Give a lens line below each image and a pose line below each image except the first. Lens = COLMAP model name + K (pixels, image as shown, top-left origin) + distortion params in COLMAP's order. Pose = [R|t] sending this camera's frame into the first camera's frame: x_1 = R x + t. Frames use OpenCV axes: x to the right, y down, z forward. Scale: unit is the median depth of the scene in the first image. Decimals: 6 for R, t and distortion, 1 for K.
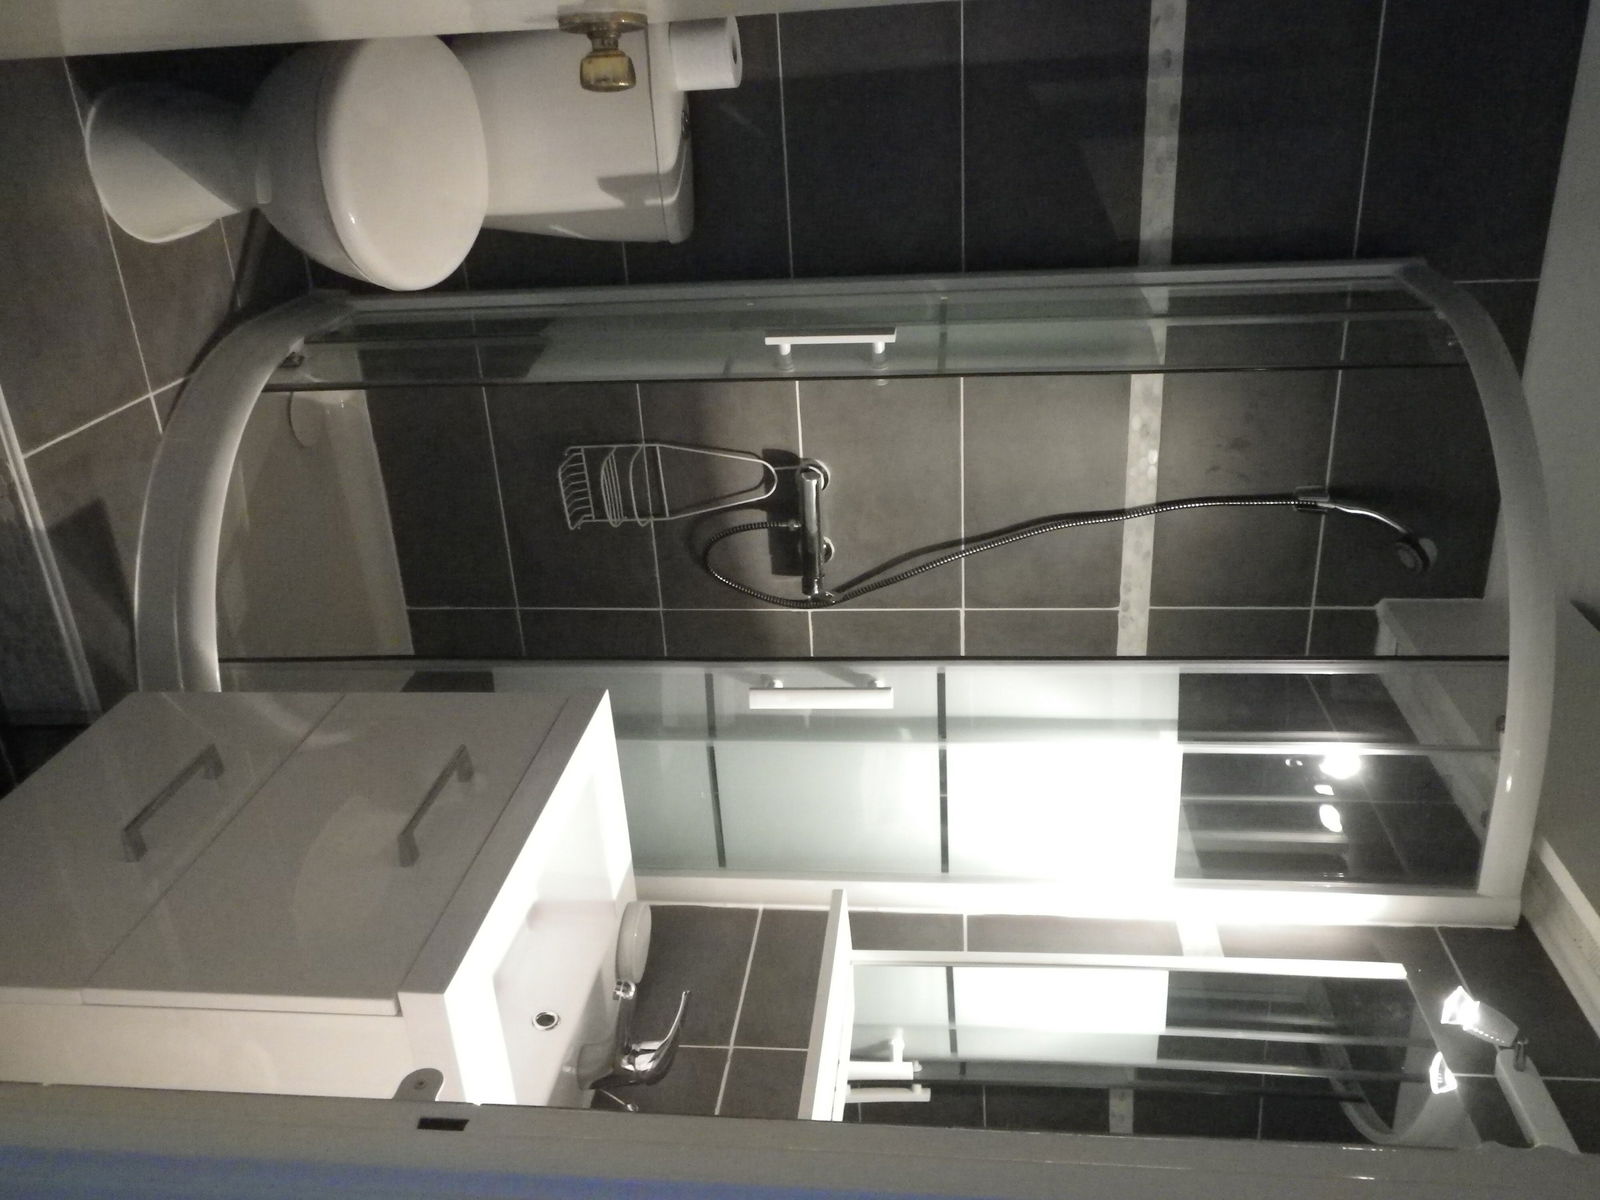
lens RADIAL K [[1343.6, 0, 800.0], [0, 1343.6, 600.0], [0, 0, 1]] dist [0.077830, -0.003308]
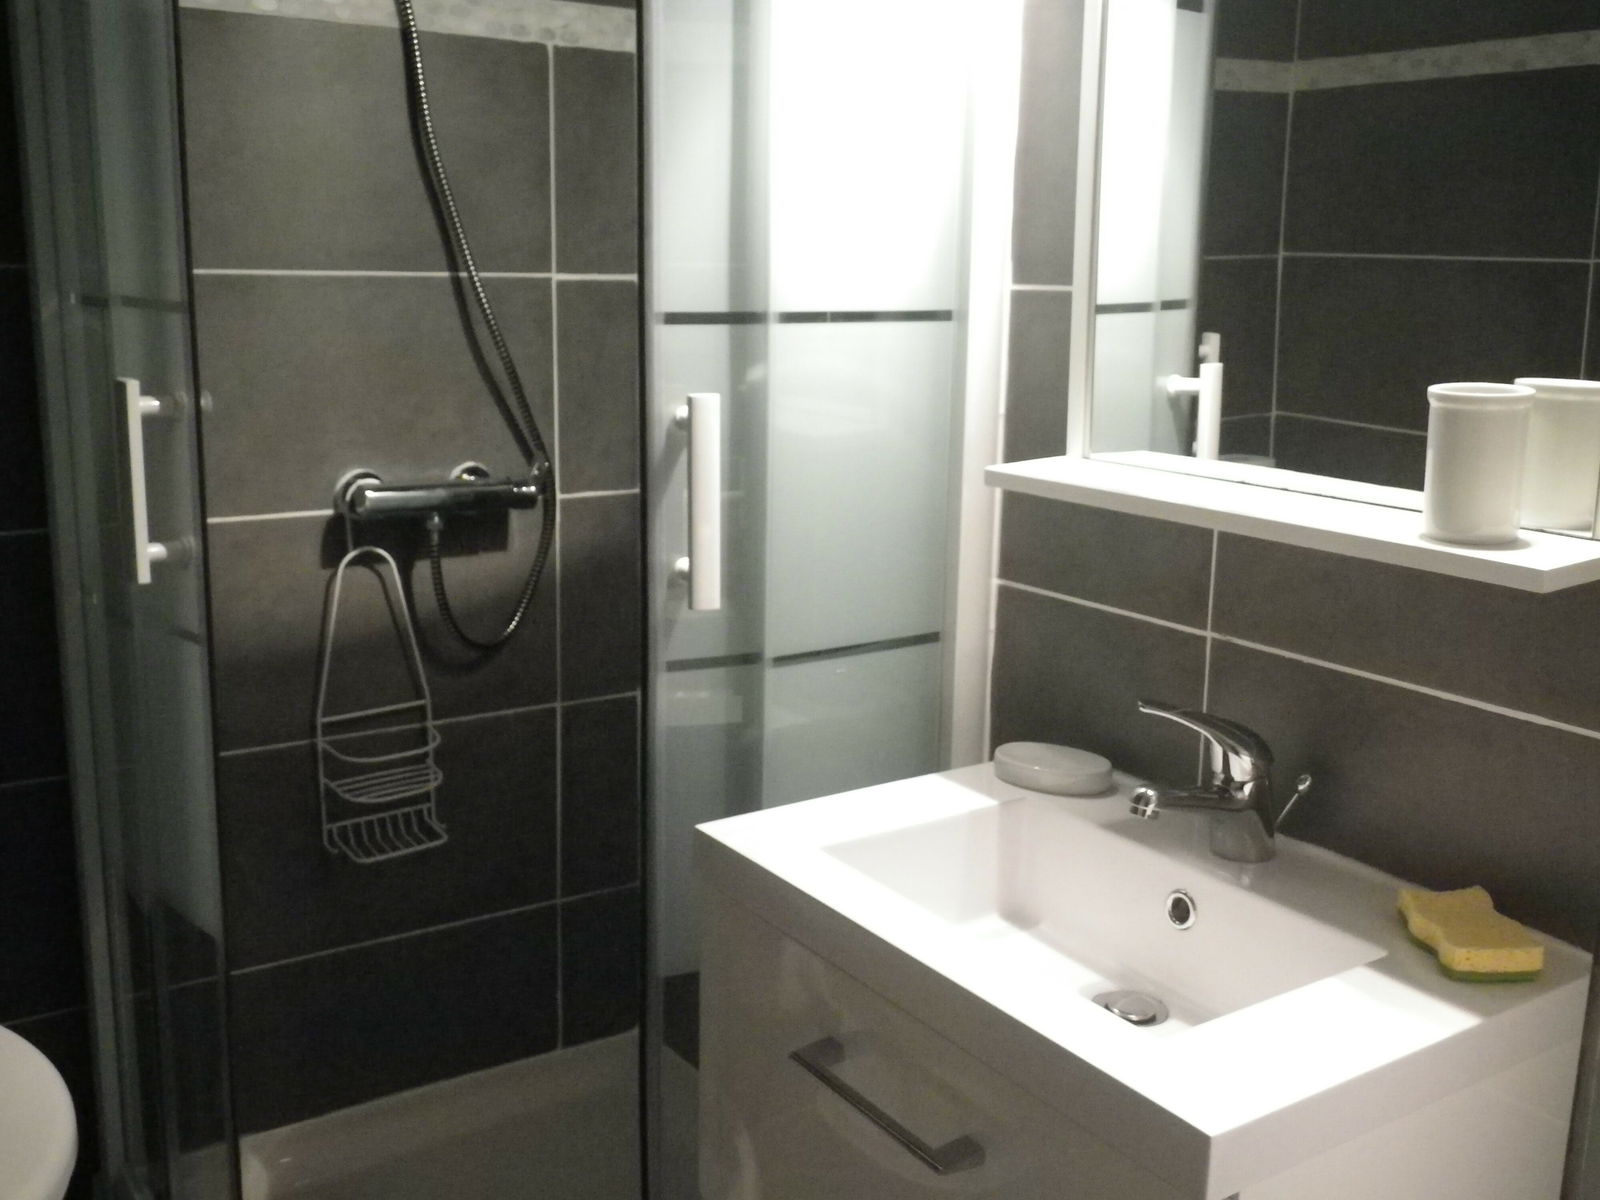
lens RADIAL K [[1667.0, 0, 800.0], [0, 1667.0, 600.0], [0, 0, 1]] dist [0.045379, -0.013317]
pose [[-0.000966, -0.997081, -0.076348, 0.023207], [0.986827, -0.013302, 0.161228, -0.010636], [-0.161773, -0.075186, 0.983960, 0.137170]]
